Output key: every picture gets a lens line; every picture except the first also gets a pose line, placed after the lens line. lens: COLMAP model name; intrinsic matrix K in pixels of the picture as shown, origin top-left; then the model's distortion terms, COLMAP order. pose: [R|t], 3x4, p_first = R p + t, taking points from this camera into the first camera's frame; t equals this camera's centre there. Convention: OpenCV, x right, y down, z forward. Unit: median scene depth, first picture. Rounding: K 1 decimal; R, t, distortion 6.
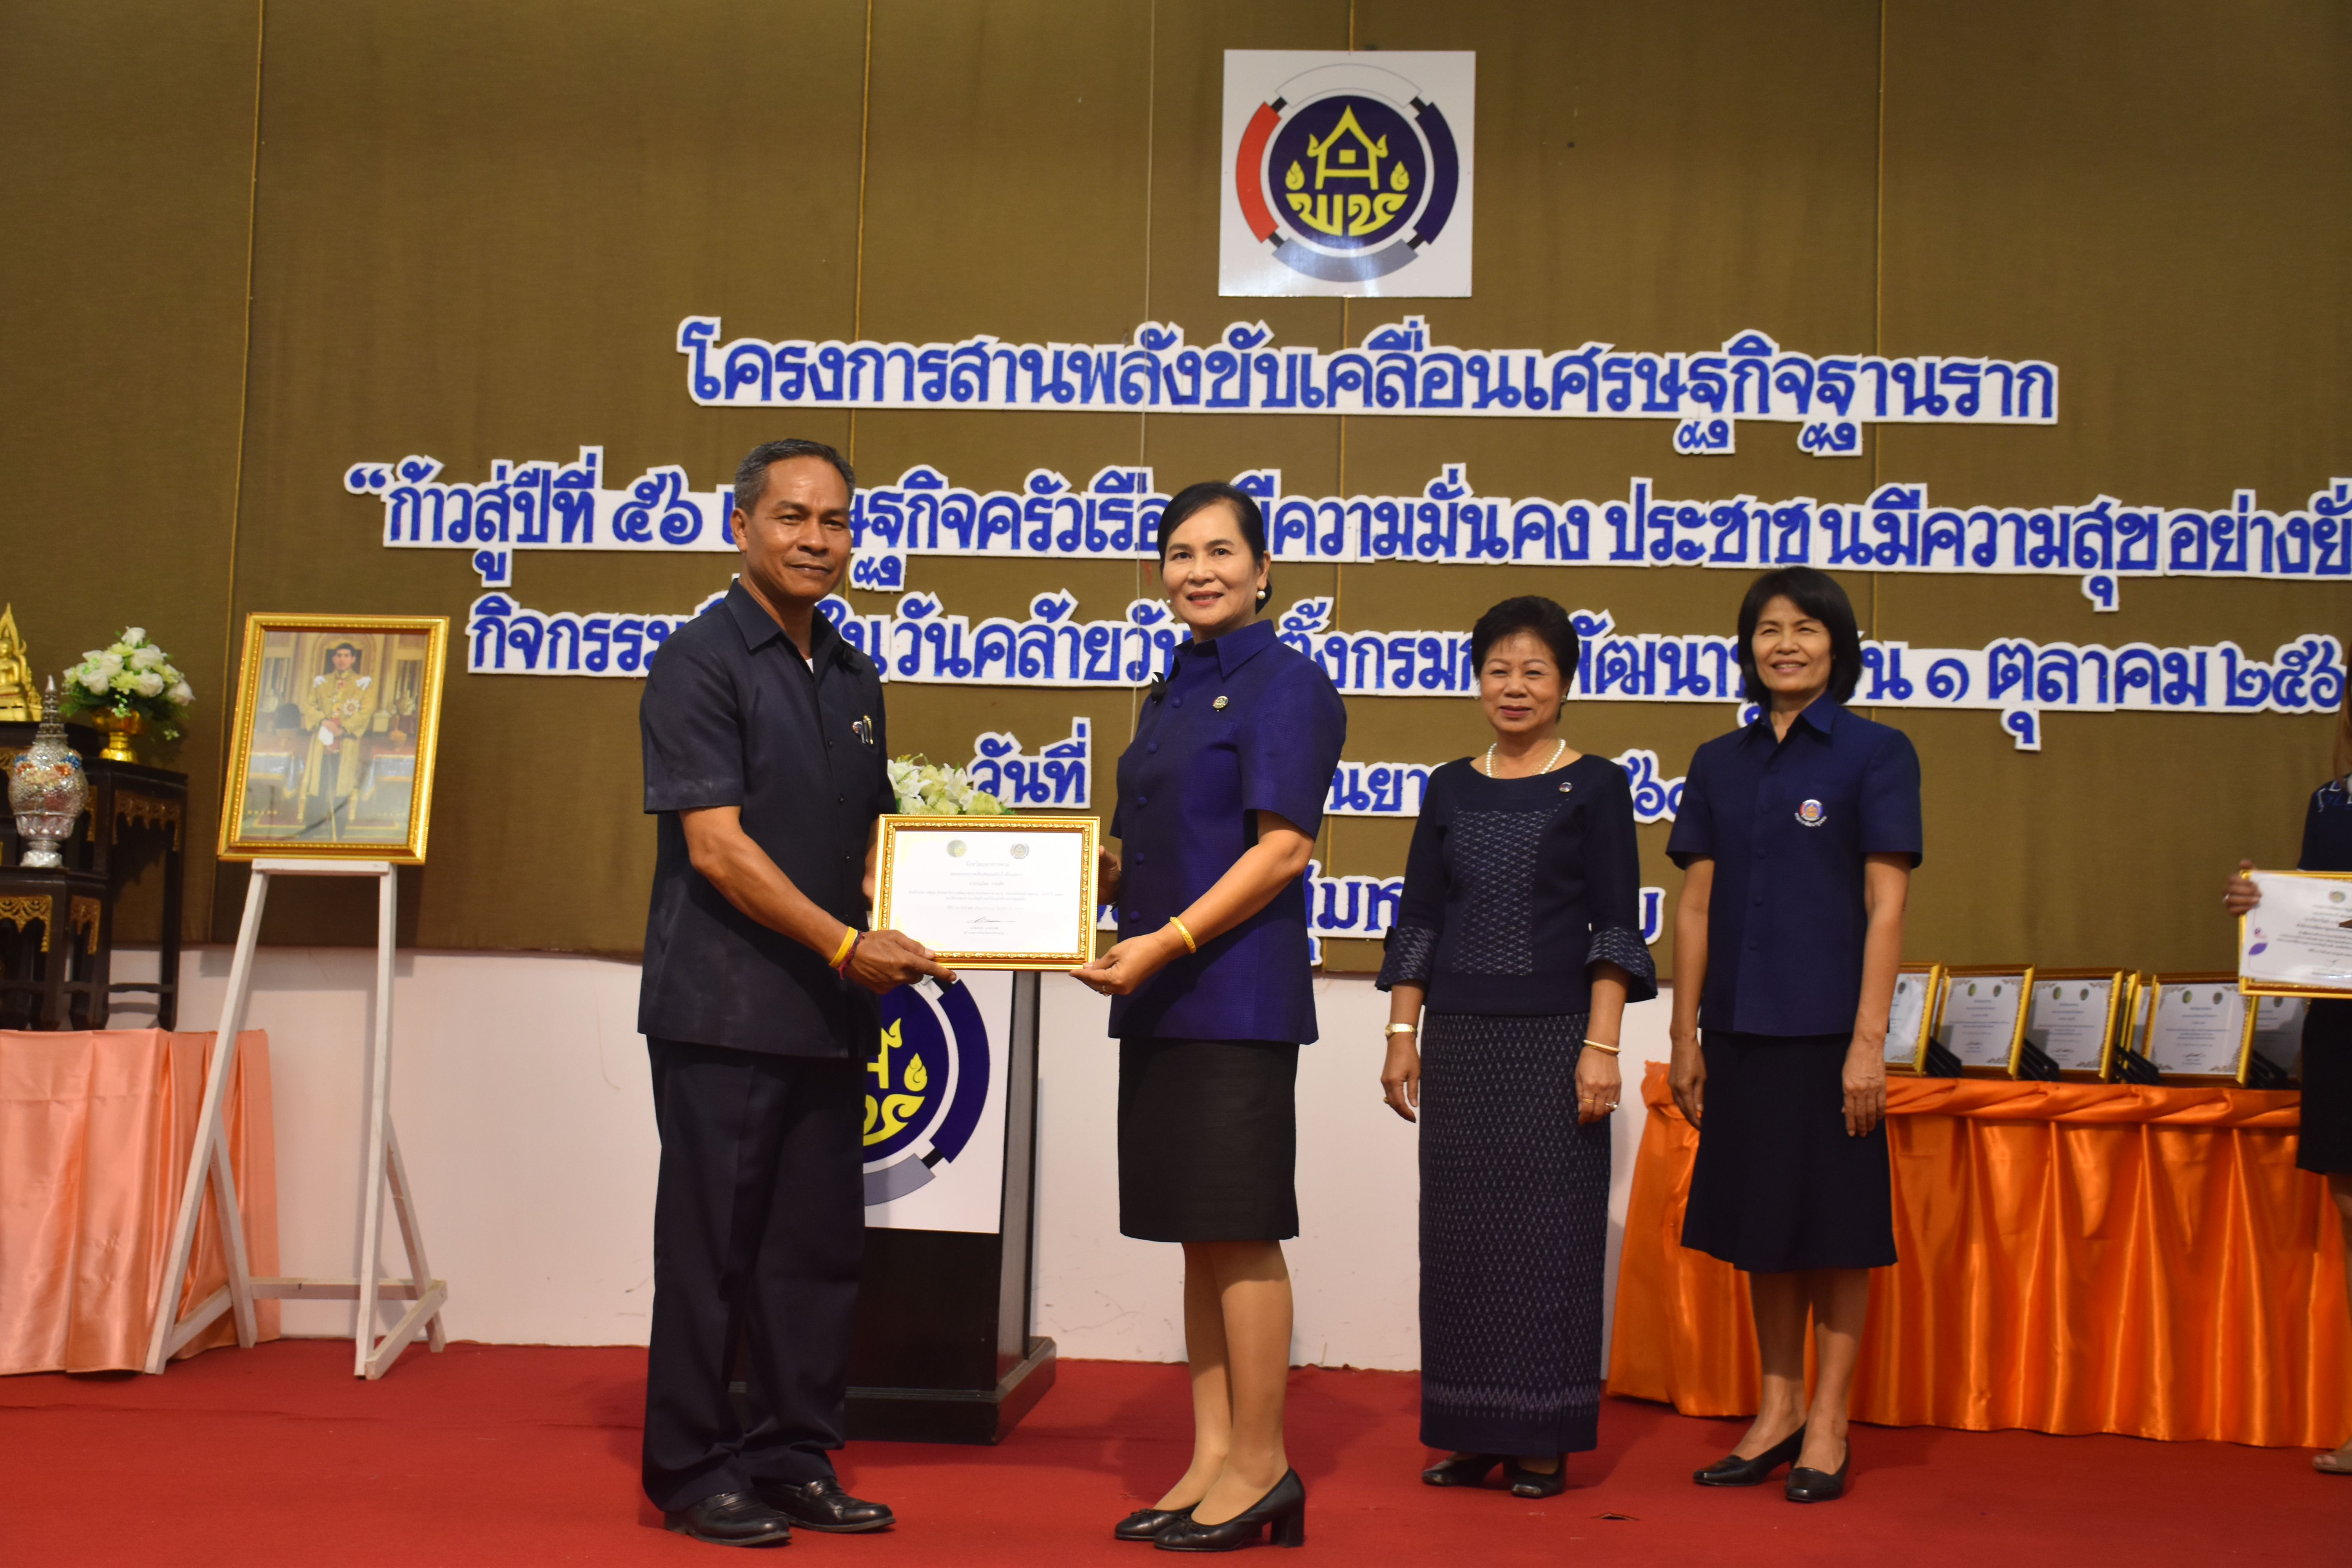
lens RADIAL K [[2817.4, 0, 1167.7], [0, 2817.4, 790.5], [0, 0, 1]] dist [0.026530, 0.328150]
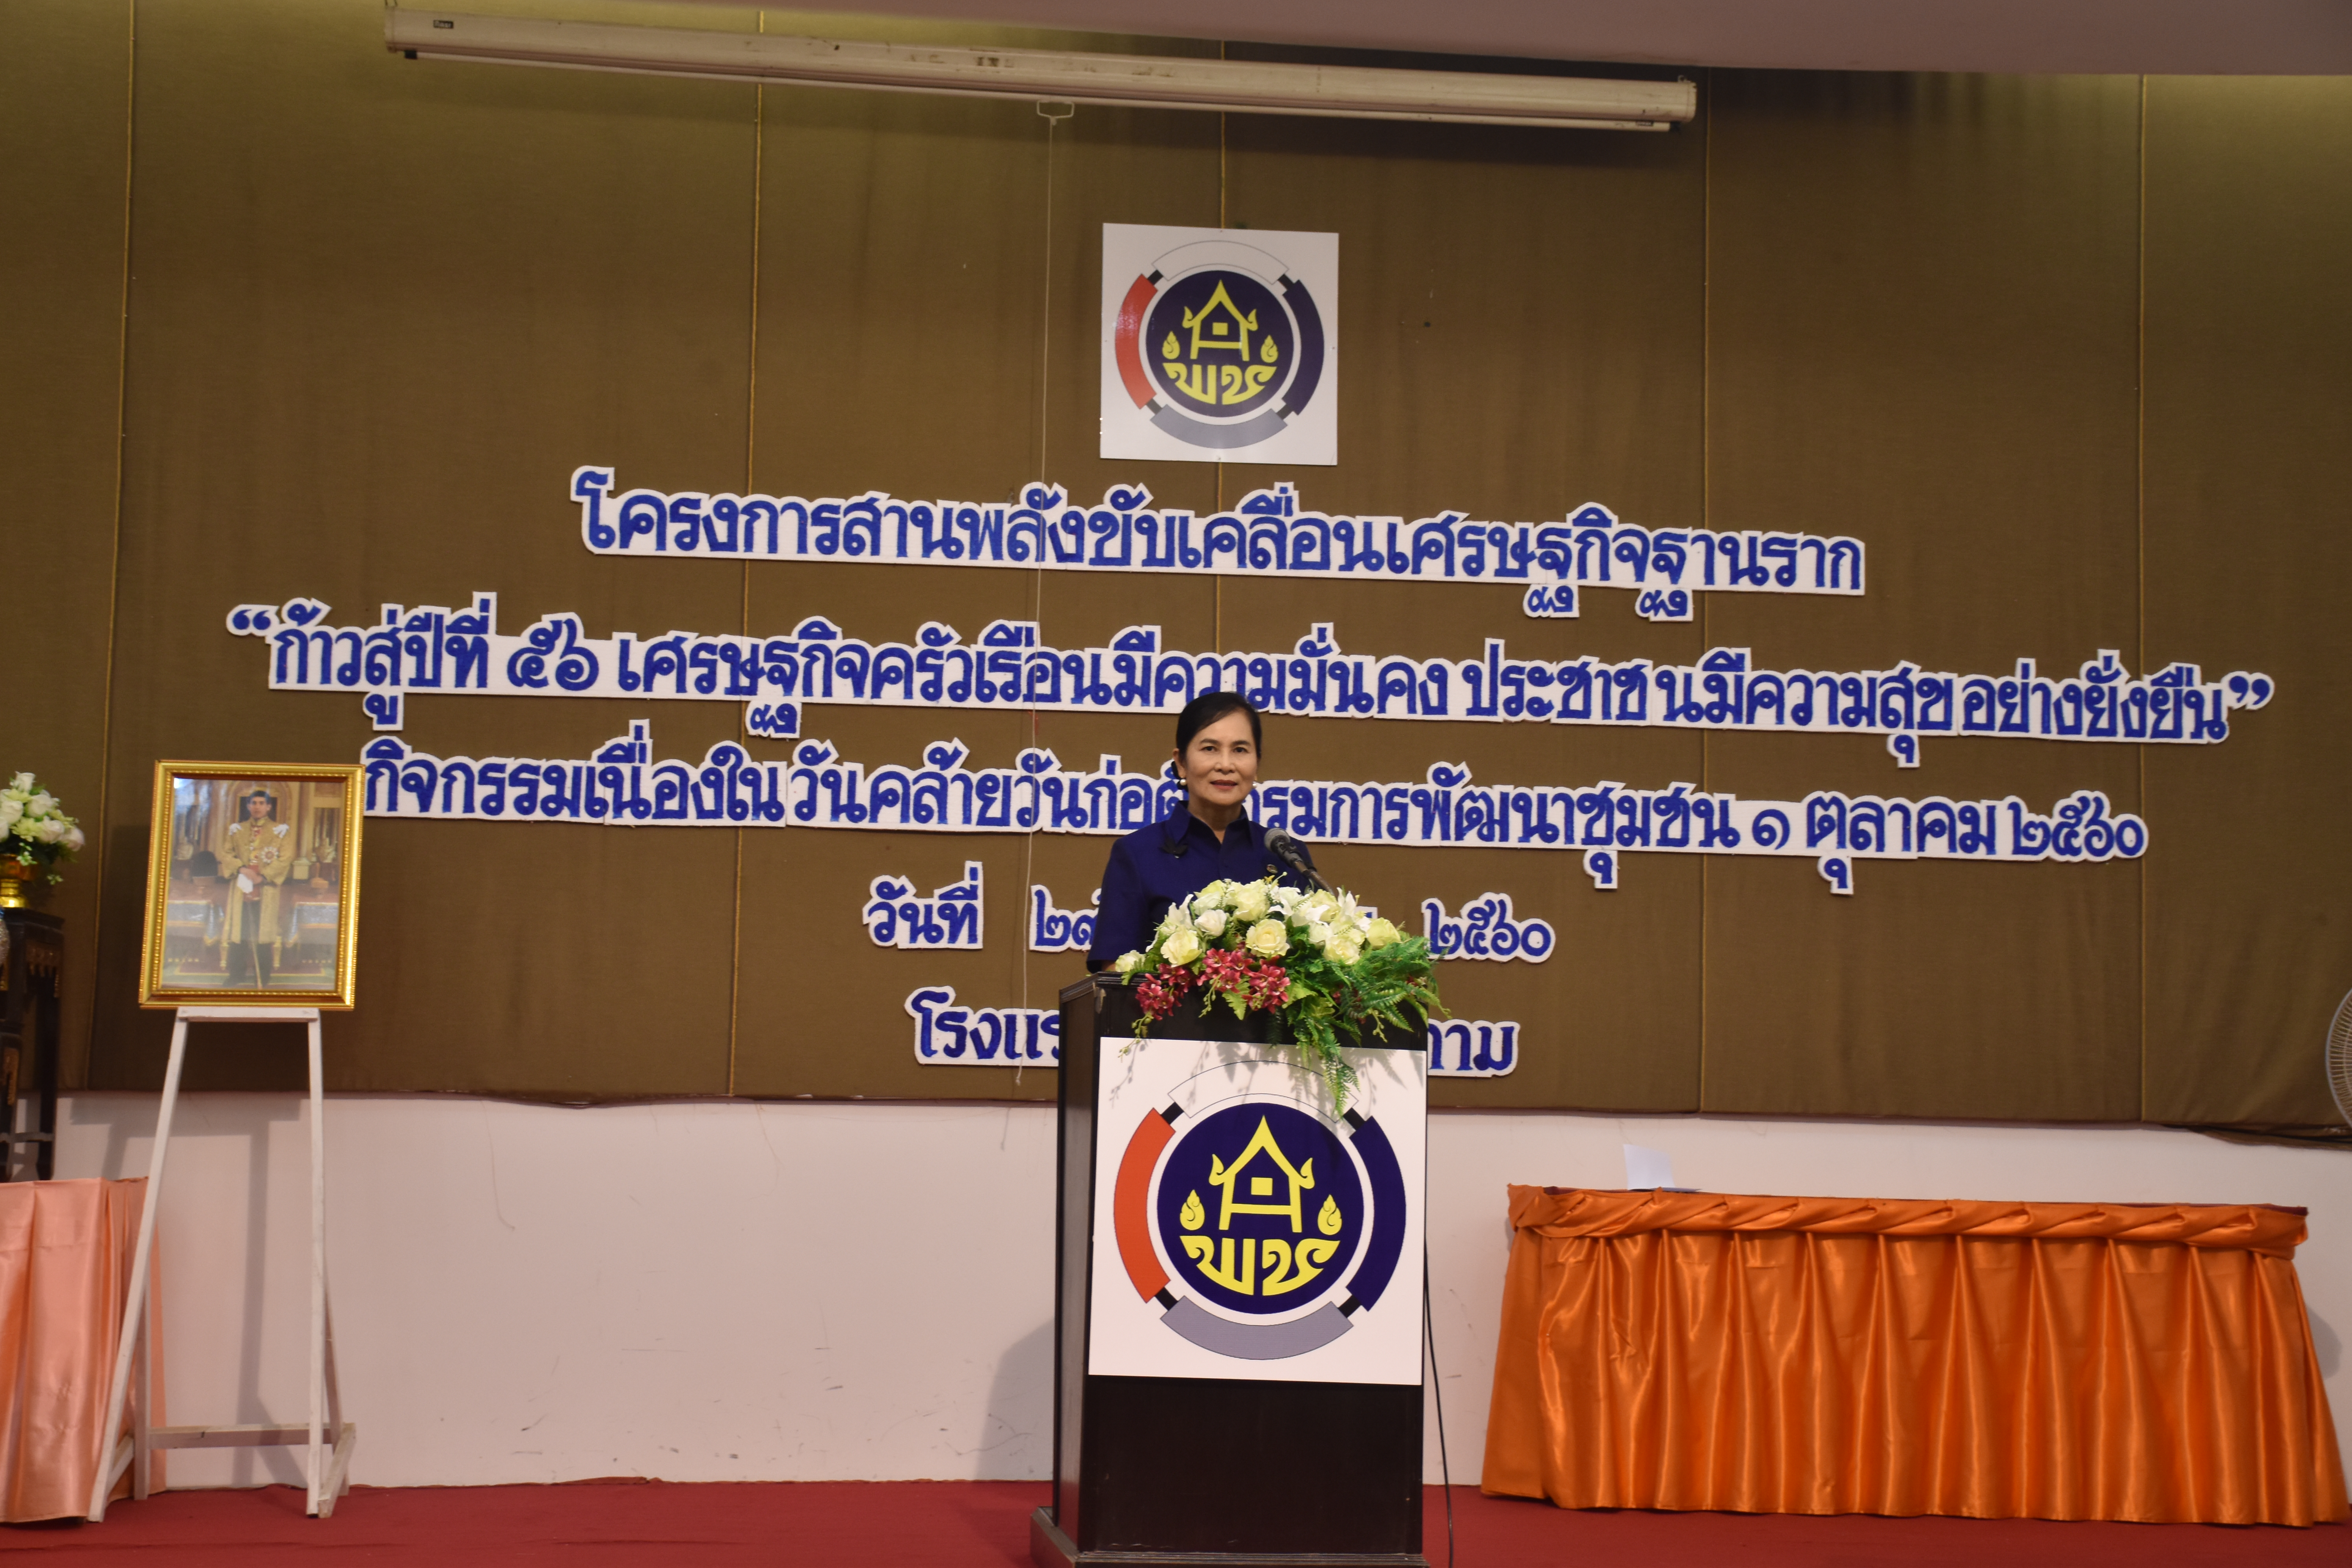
lens RADIAL K [[3500.5, 0, 1168.5], [0, 3500.5, 802.1], [0, 0, 1]] dist [0.160895, 0.440854]
pose [[0.986007, 0.003855, 0.166658, -0.176122], [-0.001653, 0.999910, -0.013348, -0.030727], [-0.166694, 0.012885, 0.985924, -0.292266]]
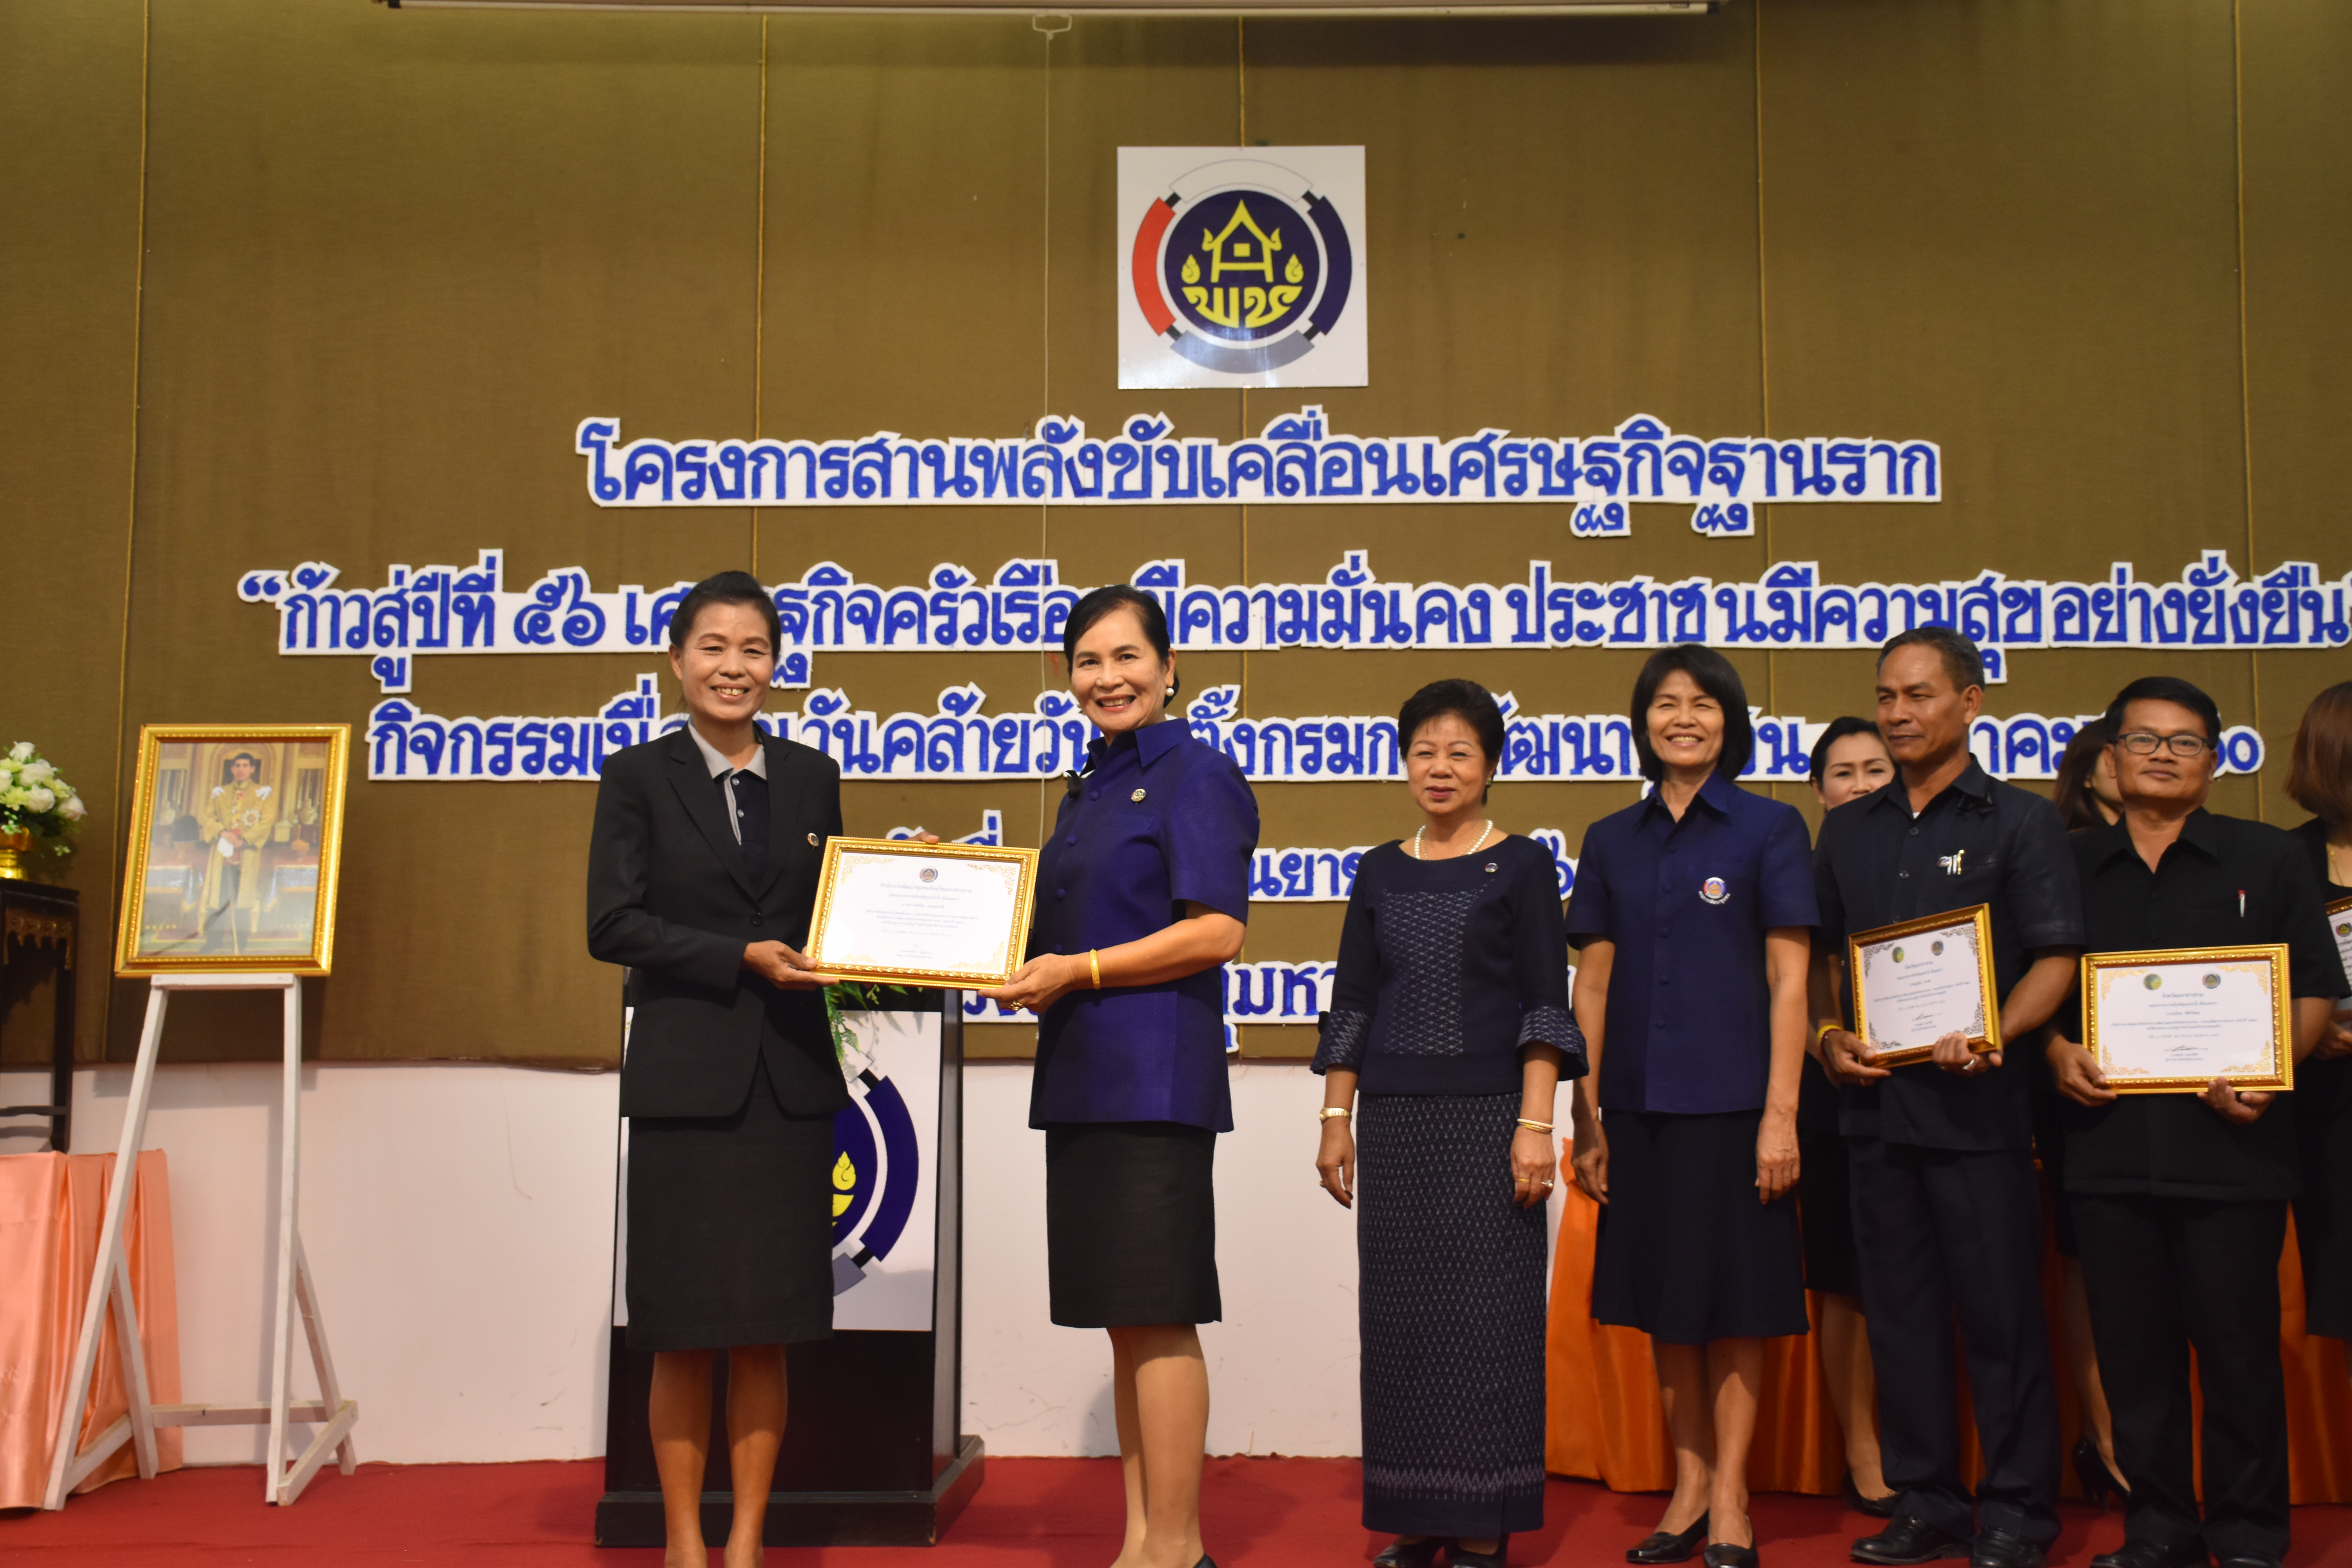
lens RADIAL K [[2817.4, 0, 1167.7], [0, 2817.4, 790.5], [0, 0, 1]] dist [0.026530, 0.328150]
pose [[0.998537, -0.023262, 0.048823, -0.017050], [0.024781, 0.999220, -0.030745, -0.000626], [-0.048070, 0.031910, 0.998334, -0.001715]]
